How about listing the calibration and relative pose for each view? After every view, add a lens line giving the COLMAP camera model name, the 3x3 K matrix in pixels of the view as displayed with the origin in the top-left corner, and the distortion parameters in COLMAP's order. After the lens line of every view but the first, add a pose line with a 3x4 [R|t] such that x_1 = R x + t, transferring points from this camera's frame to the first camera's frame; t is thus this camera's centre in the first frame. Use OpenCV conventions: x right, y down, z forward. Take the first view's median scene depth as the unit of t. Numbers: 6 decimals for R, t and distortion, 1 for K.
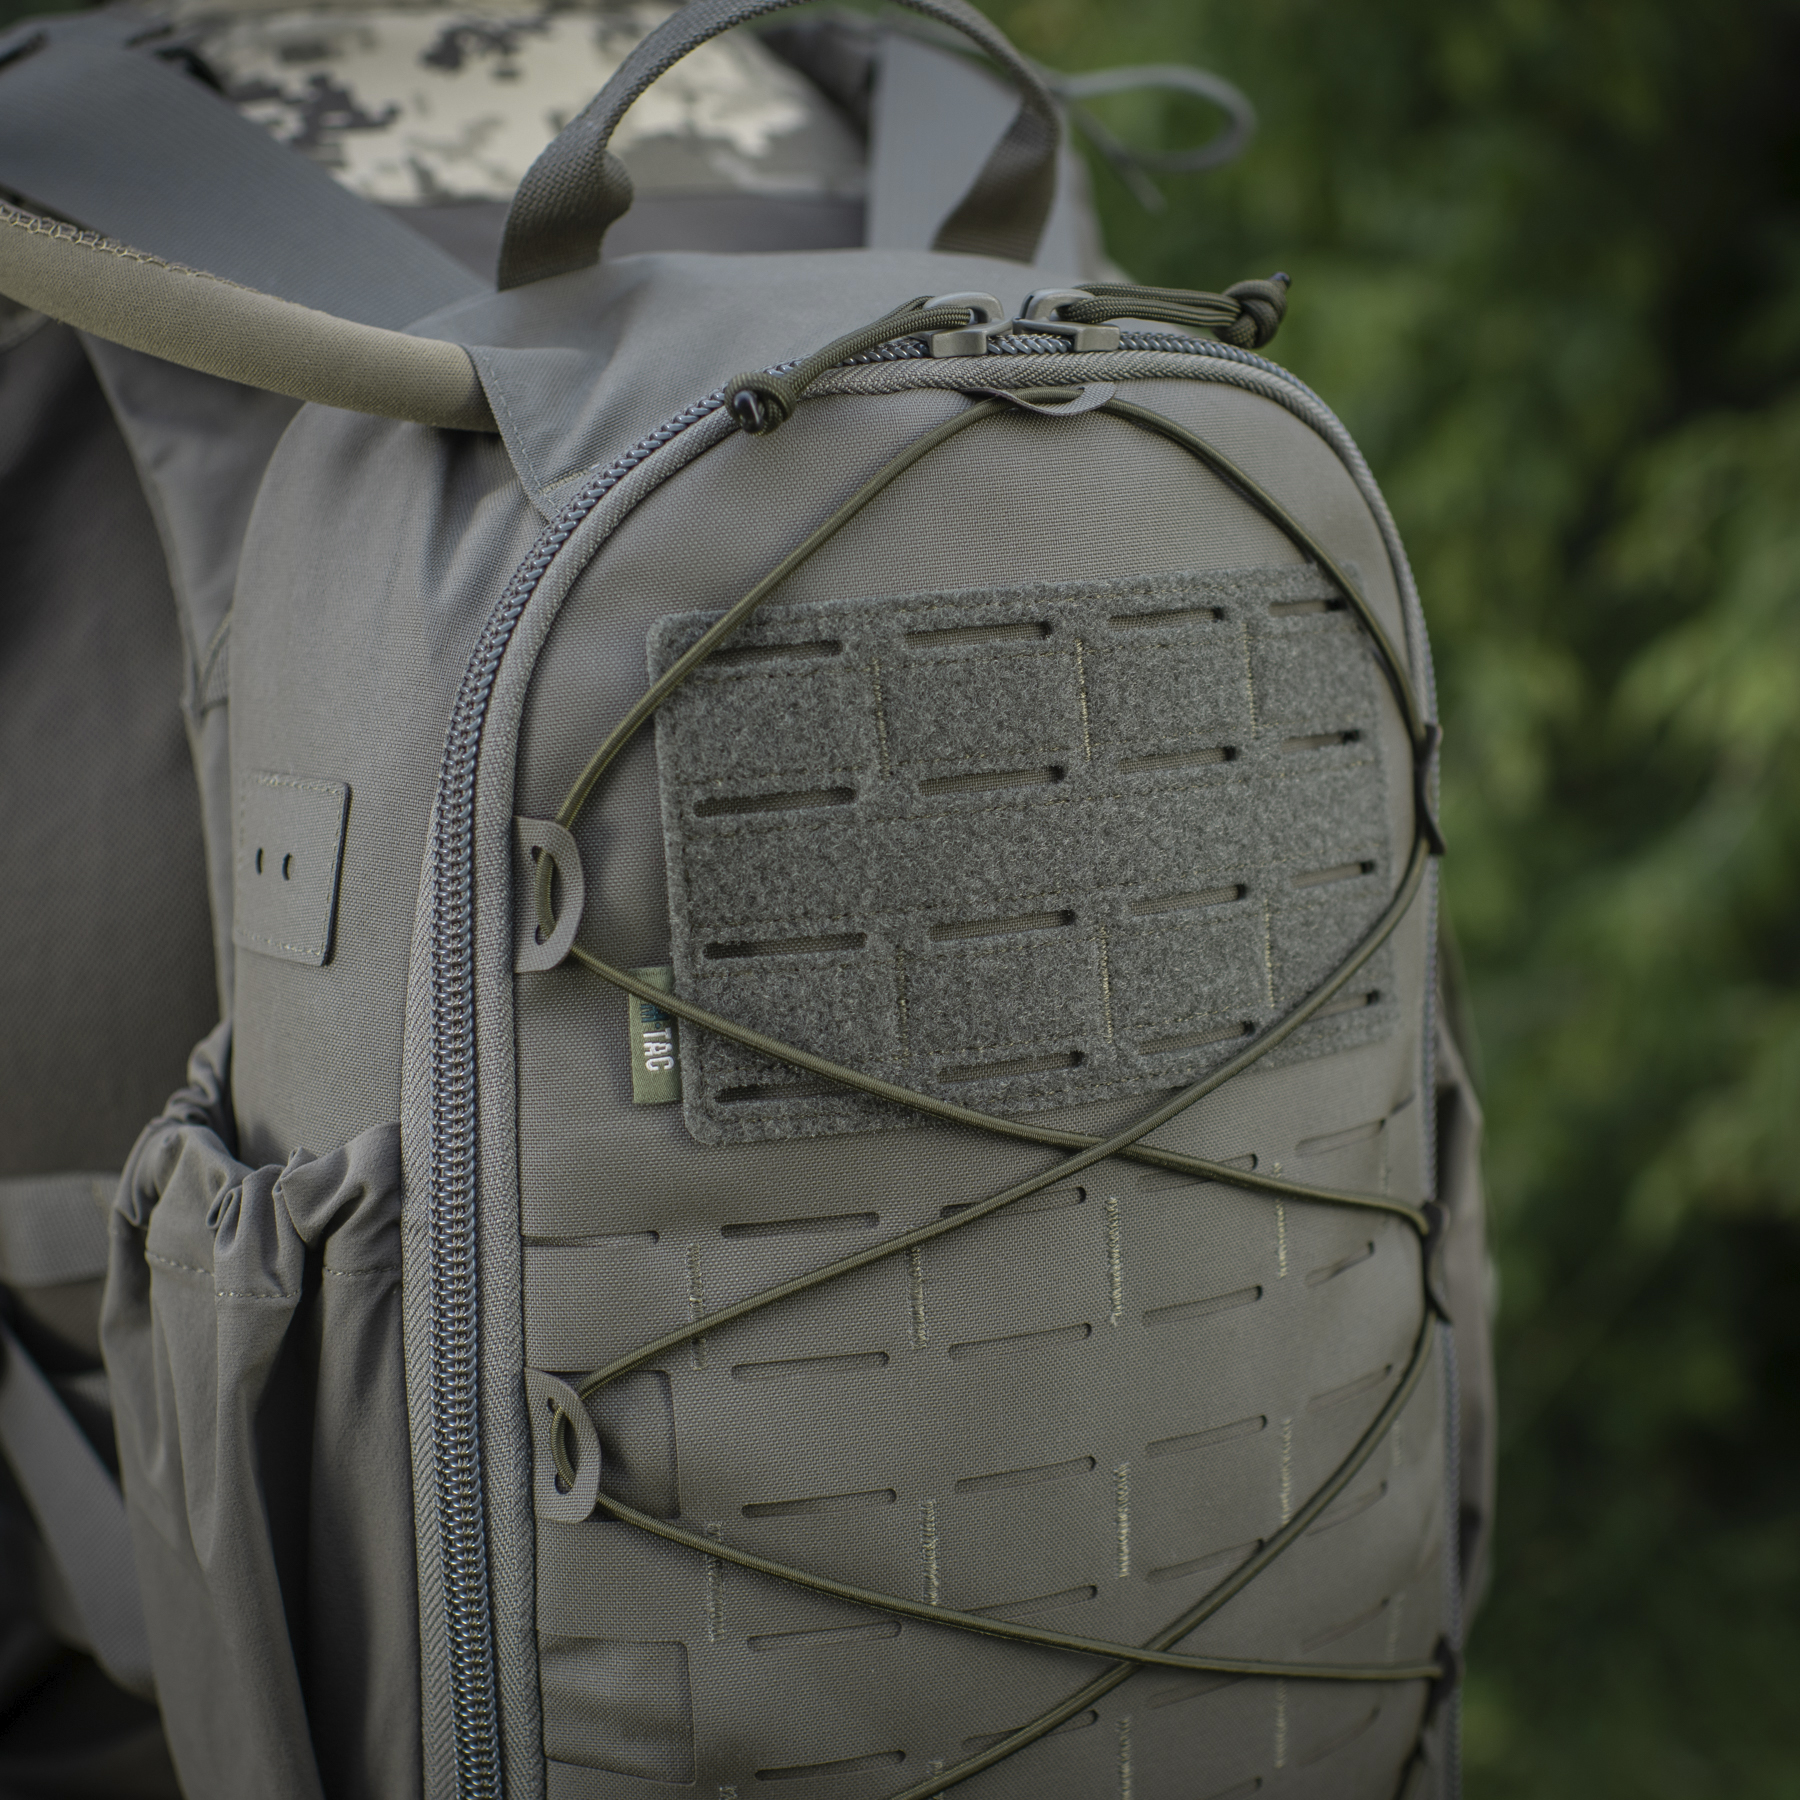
lens RADIAL K [[3280.6, 0, 894.6], [0, 3280.6, 940.8], [0, 0, 1]] dist [-0.100687, 0.000000]
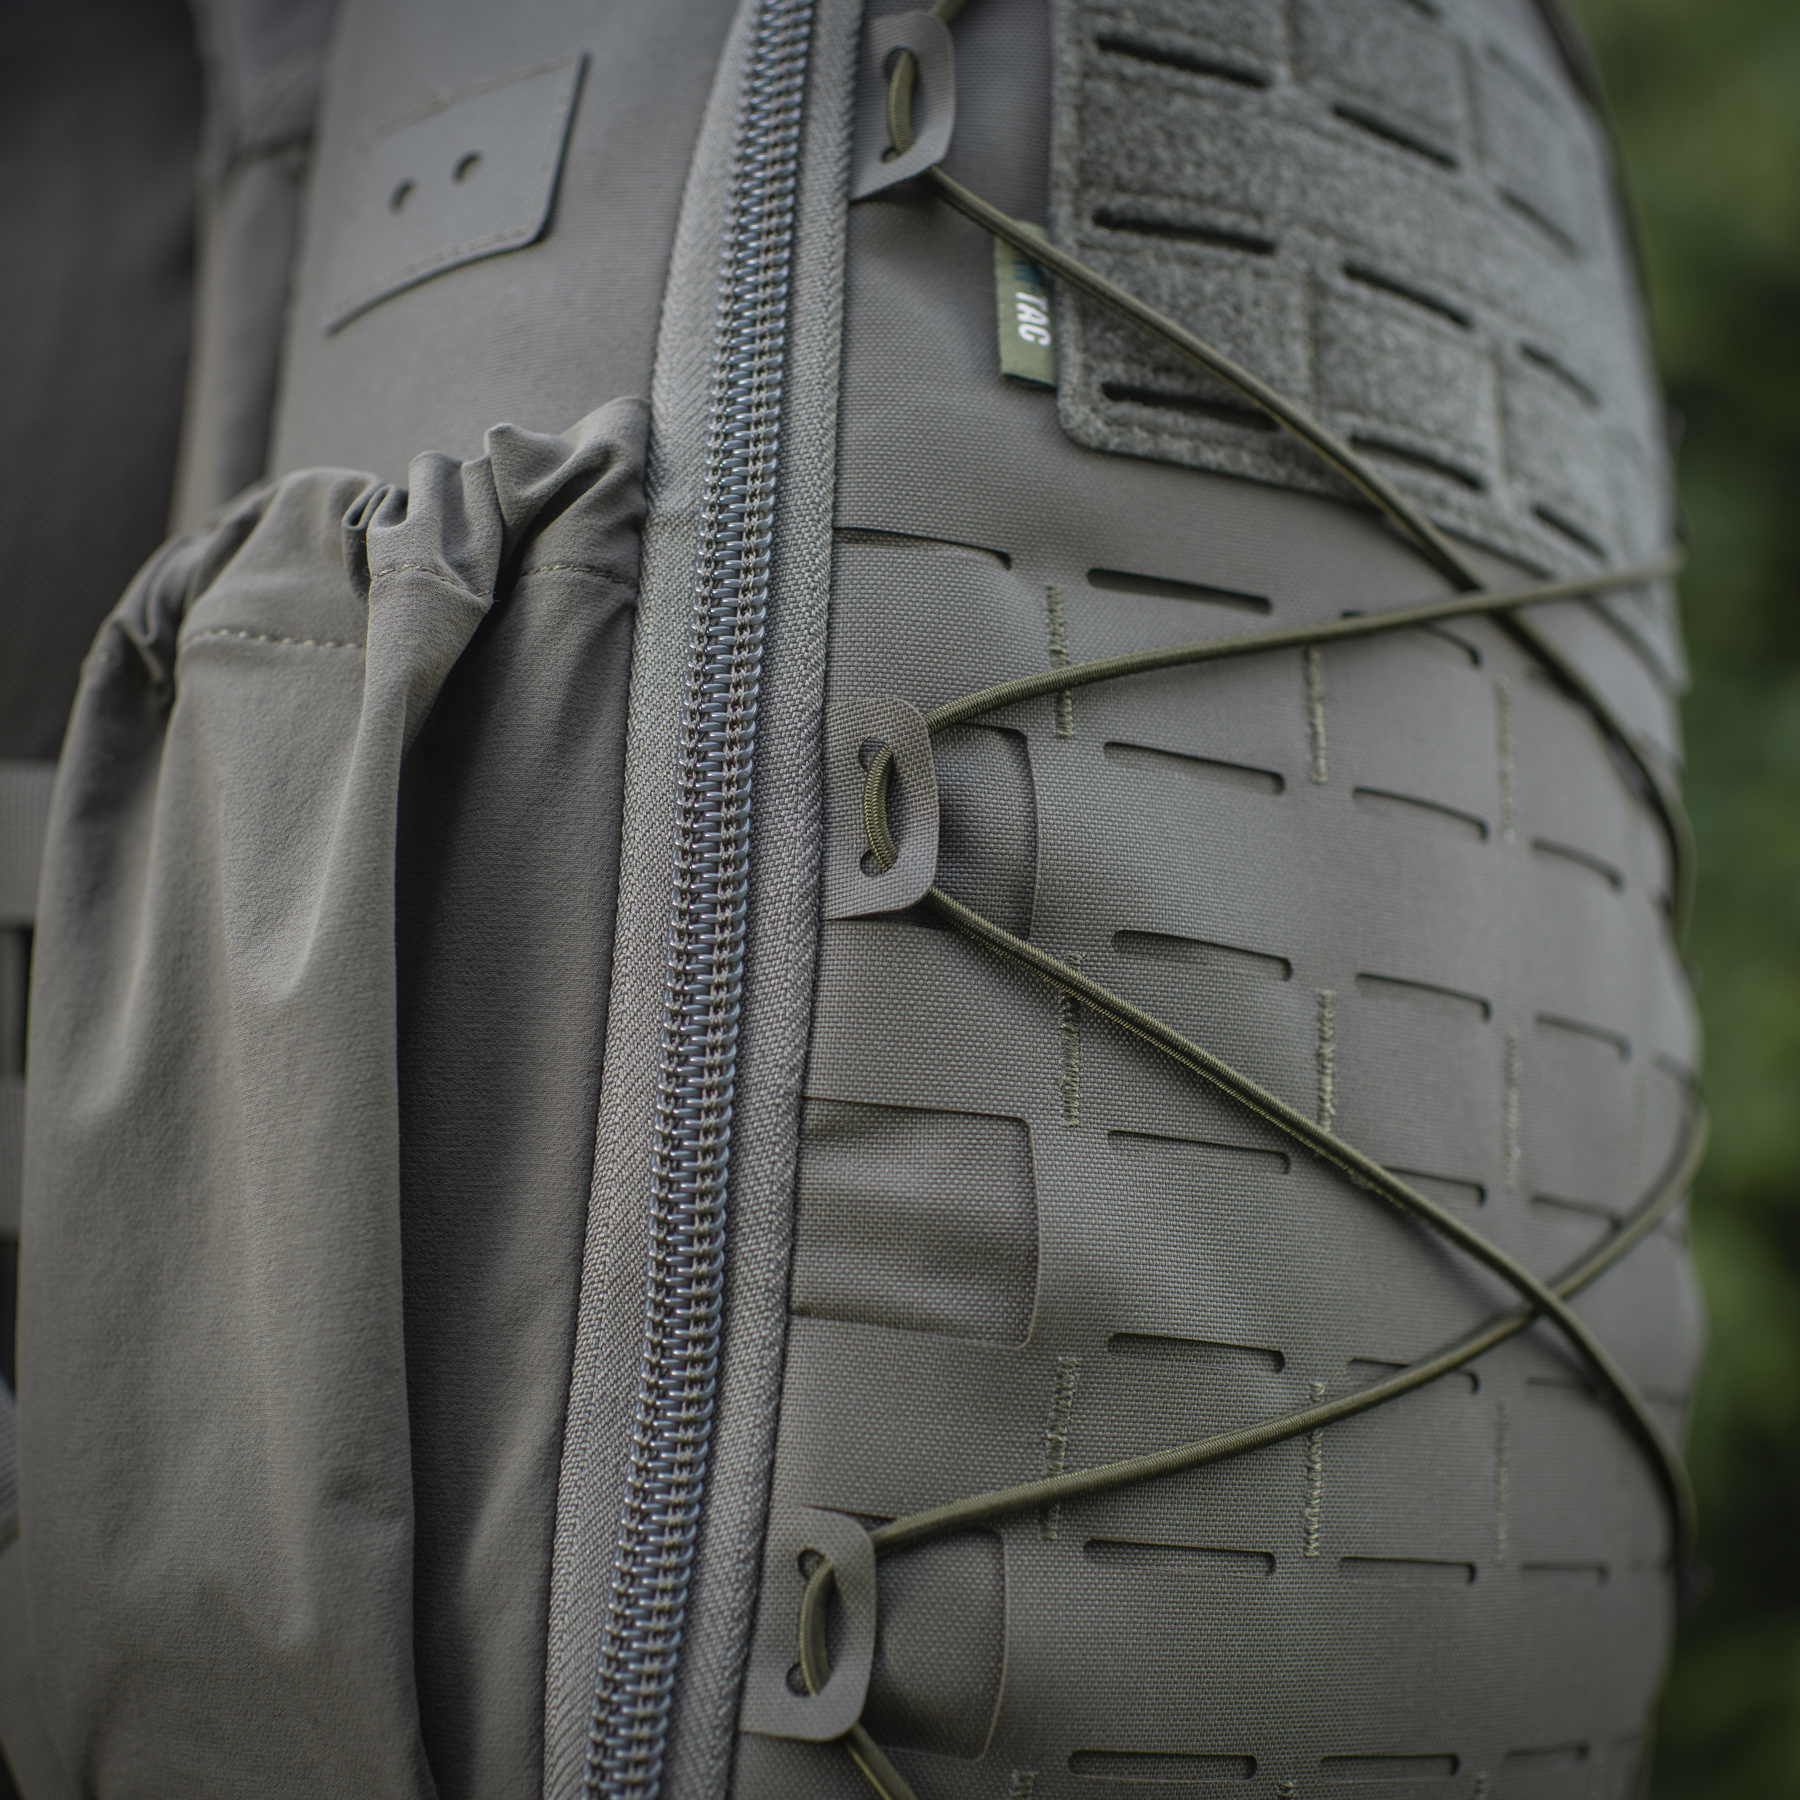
lens RADIAL K [[2927.1, 0, 870.5], [0, 2927.1, 971.0], [0, 0, 1]] dist [-0.081942, 0.000000]
pose [[0.955473, 0.121333, 0.268979, -0.267786], [-0.014817, 0.930128, -0.366937, 0.416542], [-0.294706, 0.346613, 0.890510, 0.457999]]
